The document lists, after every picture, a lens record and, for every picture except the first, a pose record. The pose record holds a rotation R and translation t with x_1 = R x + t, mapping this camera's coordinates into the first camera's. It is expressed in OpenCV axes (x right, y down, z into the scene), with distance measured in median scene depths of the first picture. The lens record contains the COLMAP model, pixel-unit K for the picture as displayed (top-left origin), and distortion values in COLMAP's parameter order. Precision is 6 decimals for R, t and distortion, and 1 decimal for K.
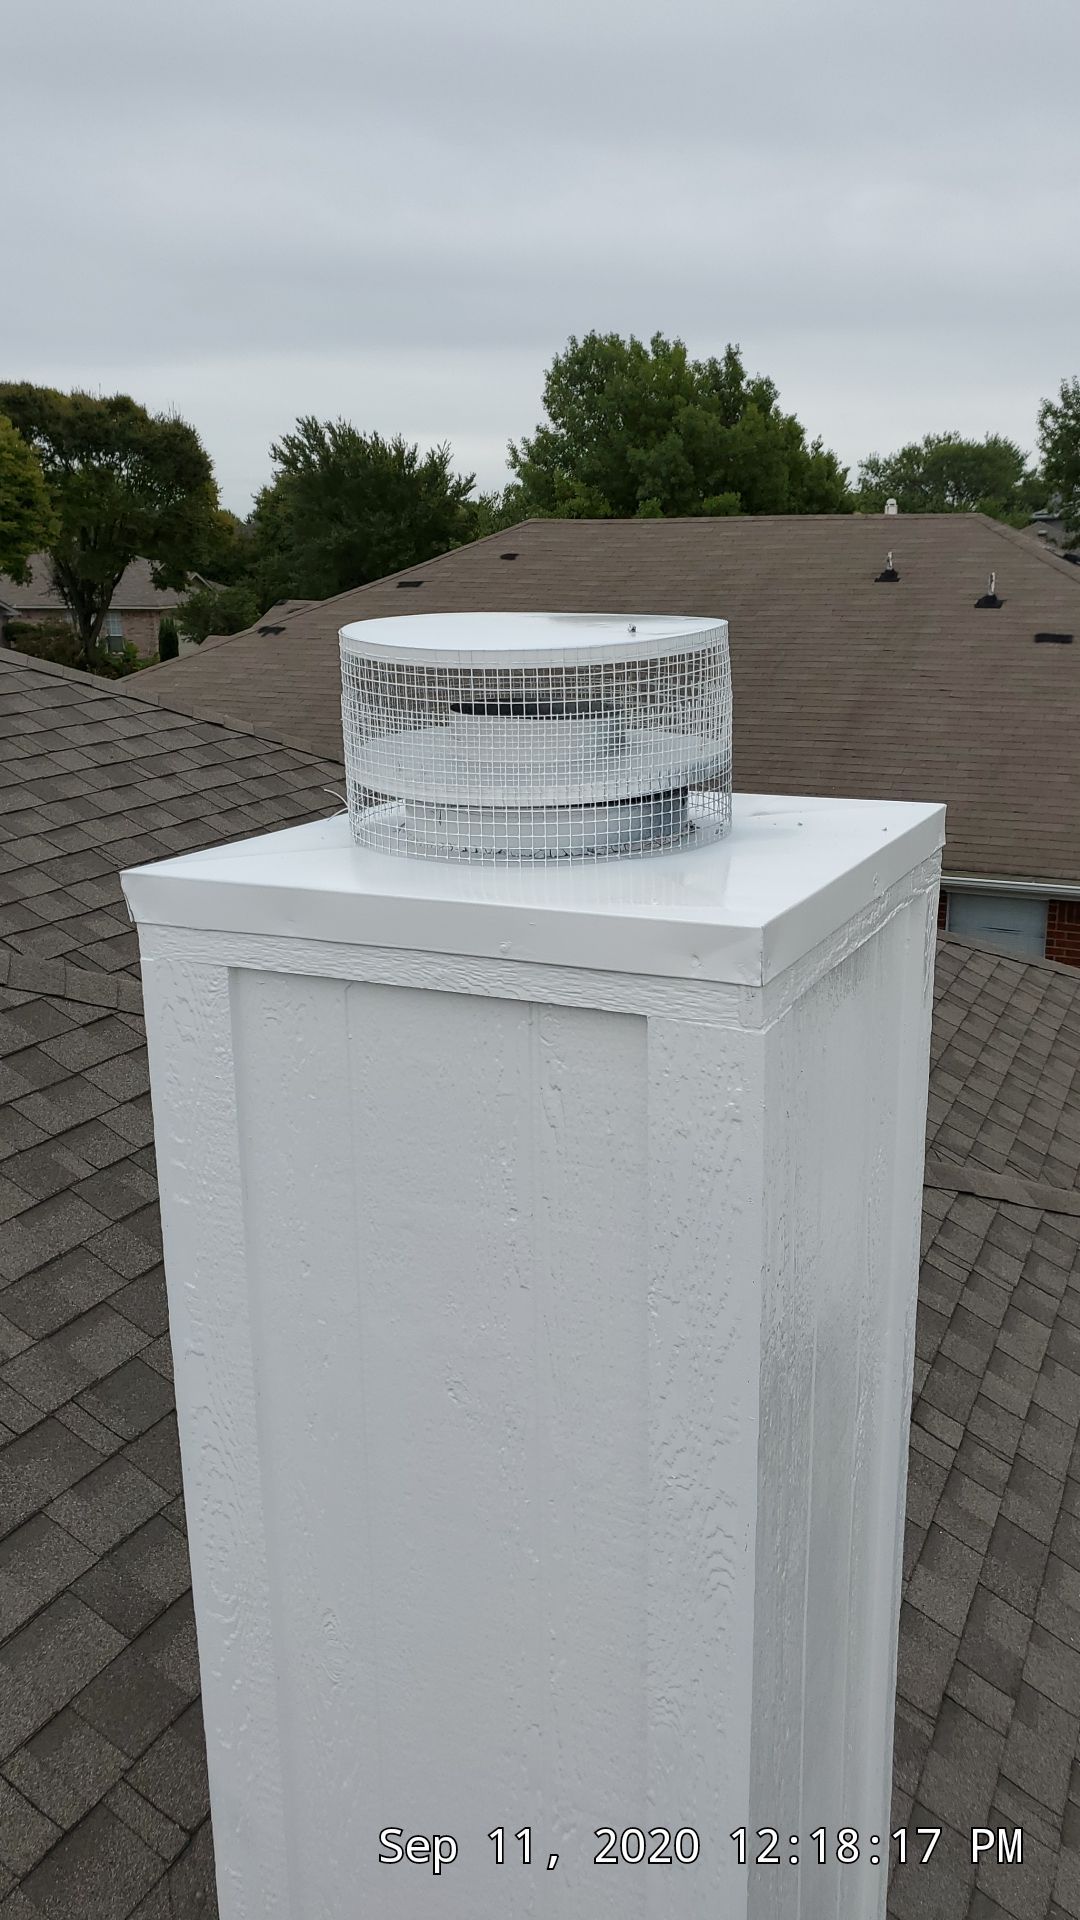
lens RADIAL K [[1467.7, 0, 539.6], [0, 1467.7, 982.1], [0, 0, 1]] dist [0.078657, -0.125239]
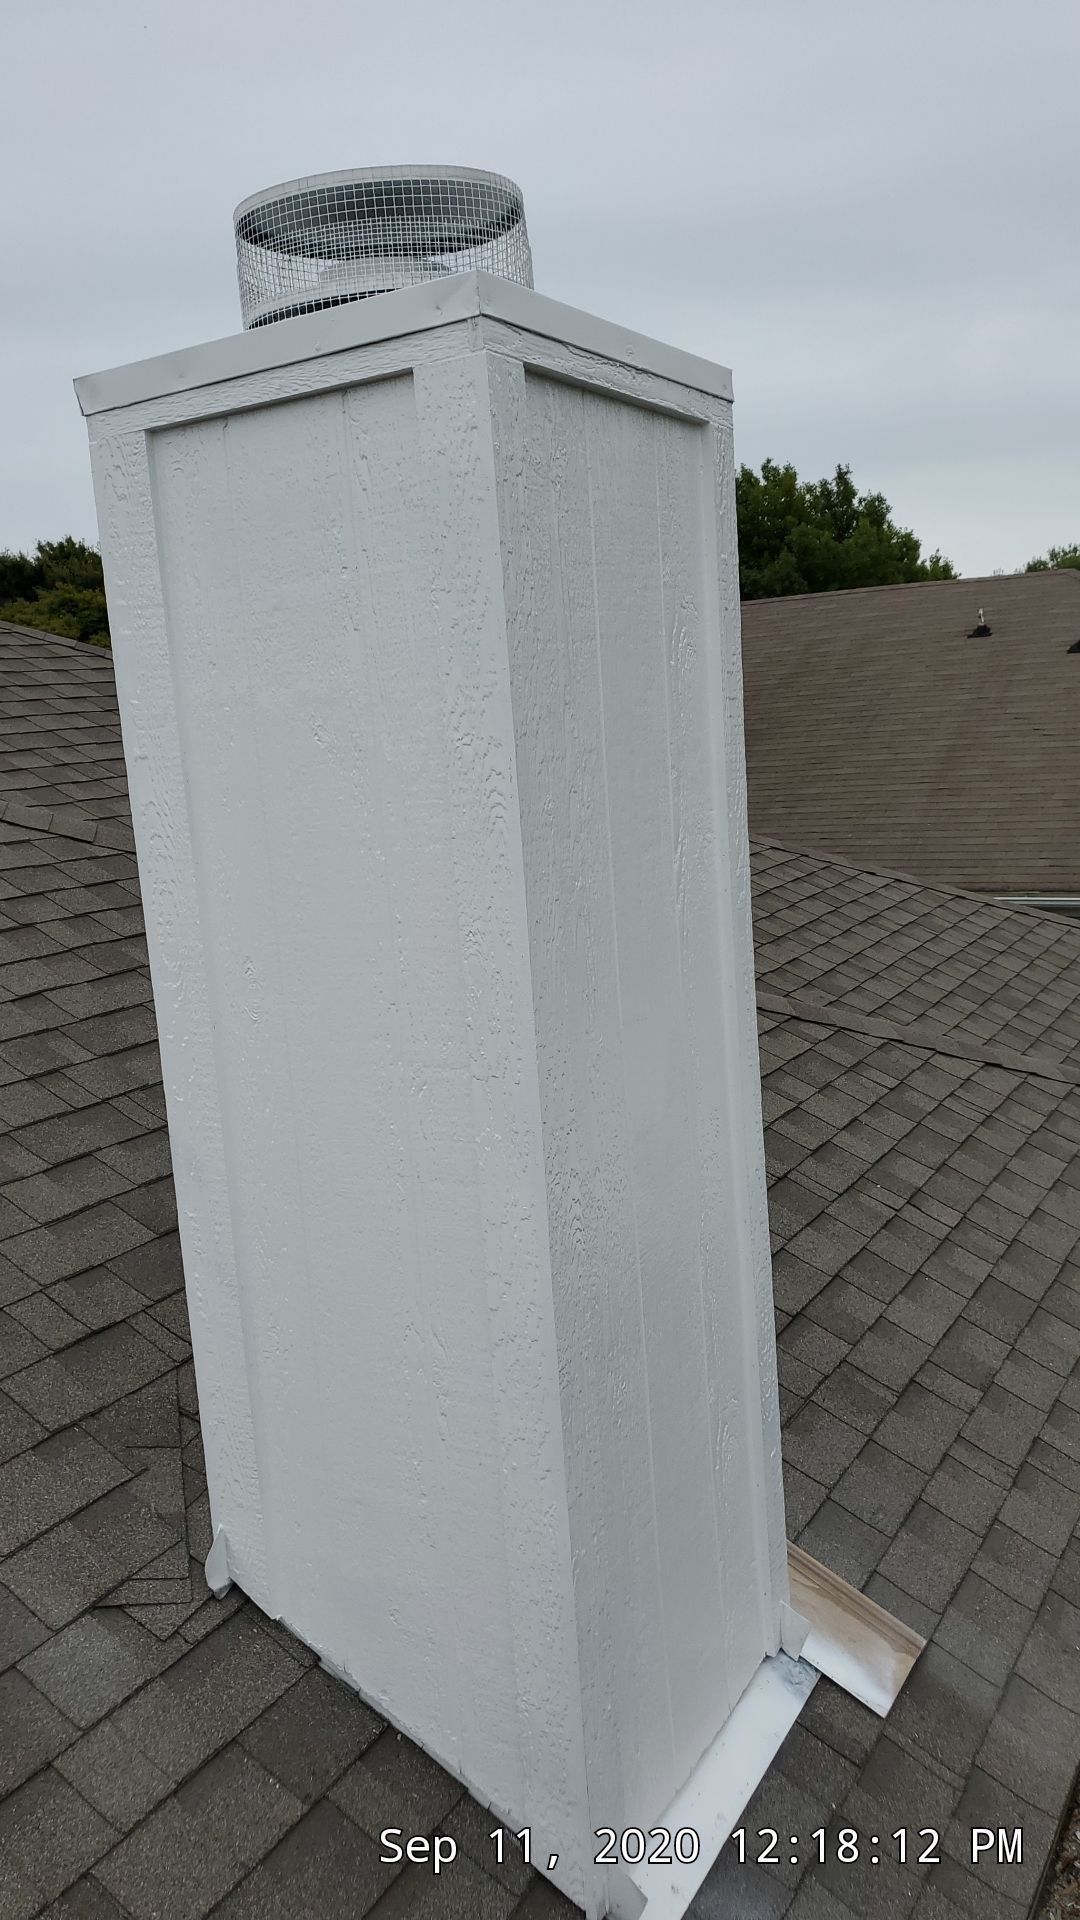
lens RADIAL K [[1467.7, 0, 539.6], [0, 1467.7, 982.1], [0, 0, 1]] dist [0.078657, -0.125239]
pose [[0.994803, -0.040316, -0.093494, 0.024863], [0.032094, 0.995618, -0.087829, 0.060151], [0.096625, 0.084372, 0.991738, -0.027459]]
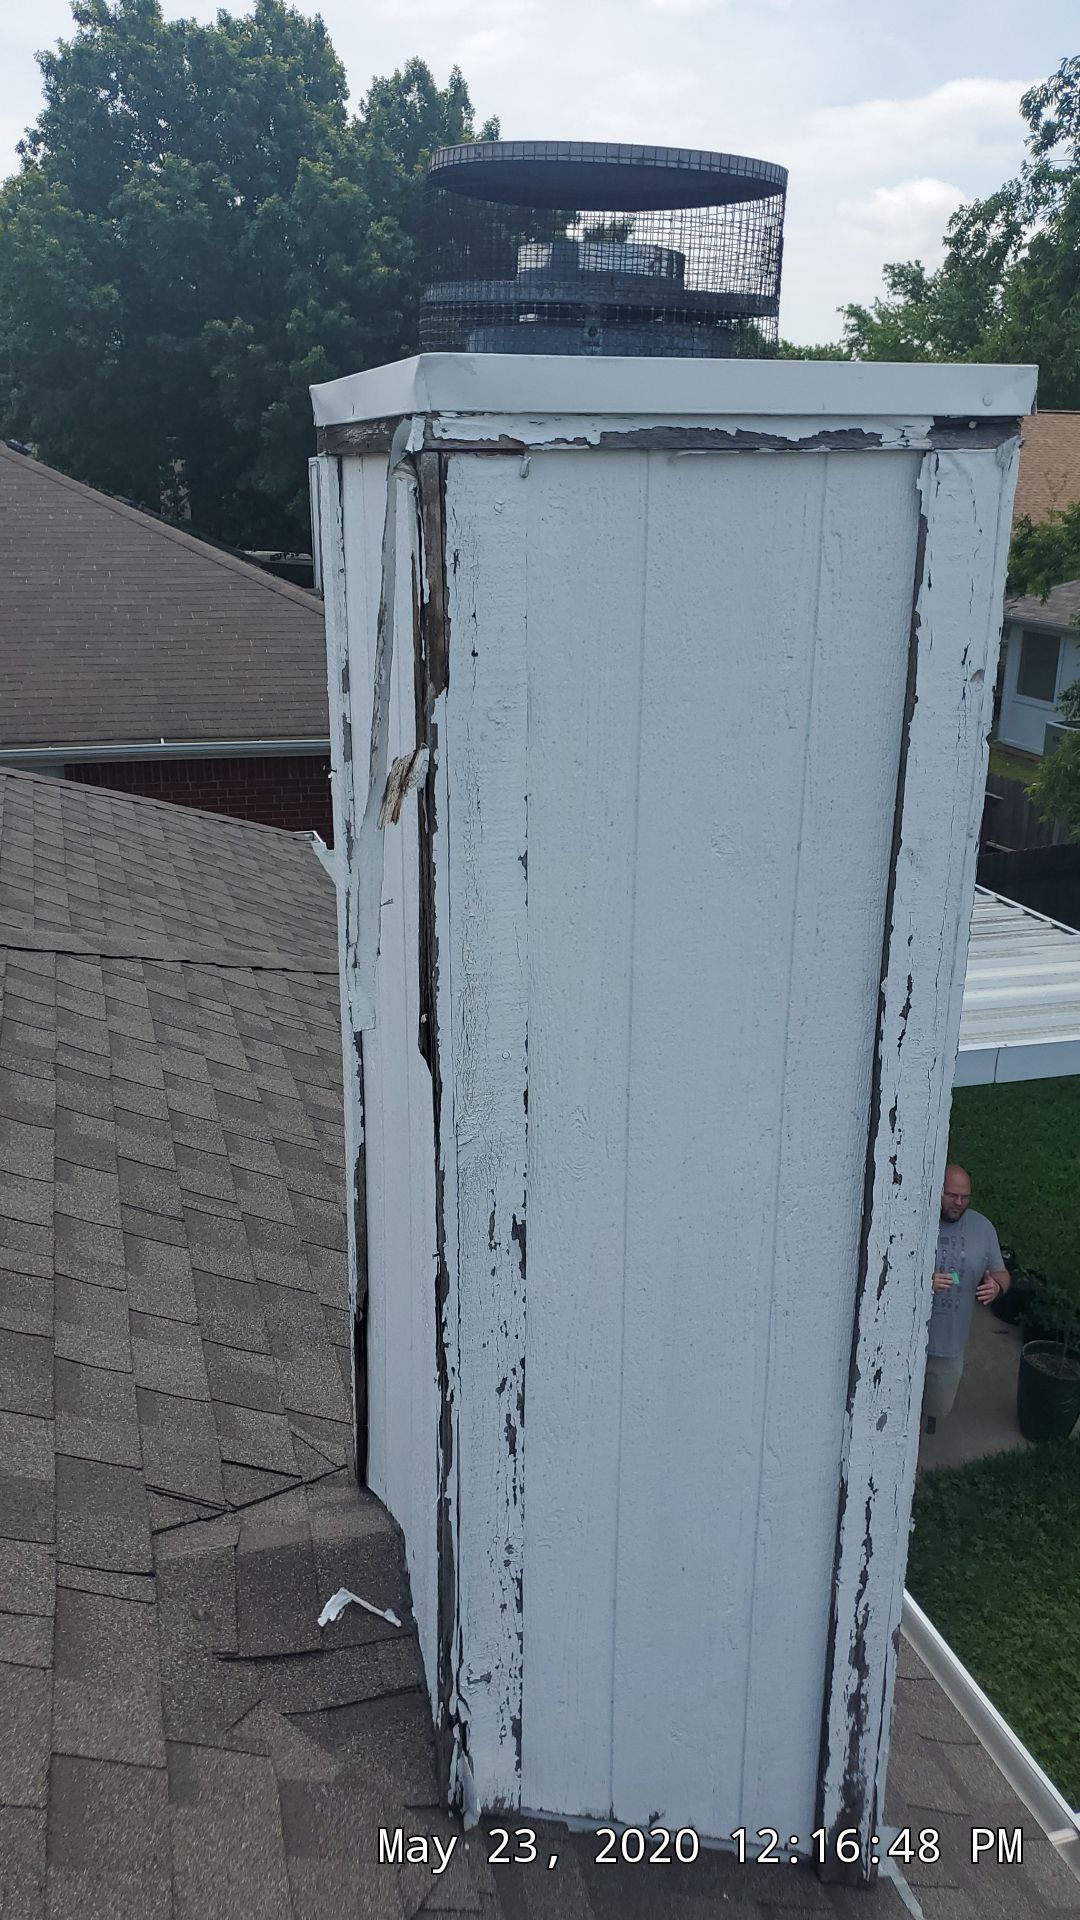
lens RADIAL K [[1461.3, 0, 548.4], [0, 1461.3, 964.6], [0, 0, 1]] dist [0.072040, -0.088366]
pose [[0.736916, -0.184758, 0.650246, -0.088542], [0.153640, 0.982527, 0.105053, 0.022268], [-0.658293, 0.022488, 0.752425, 0.022596]]
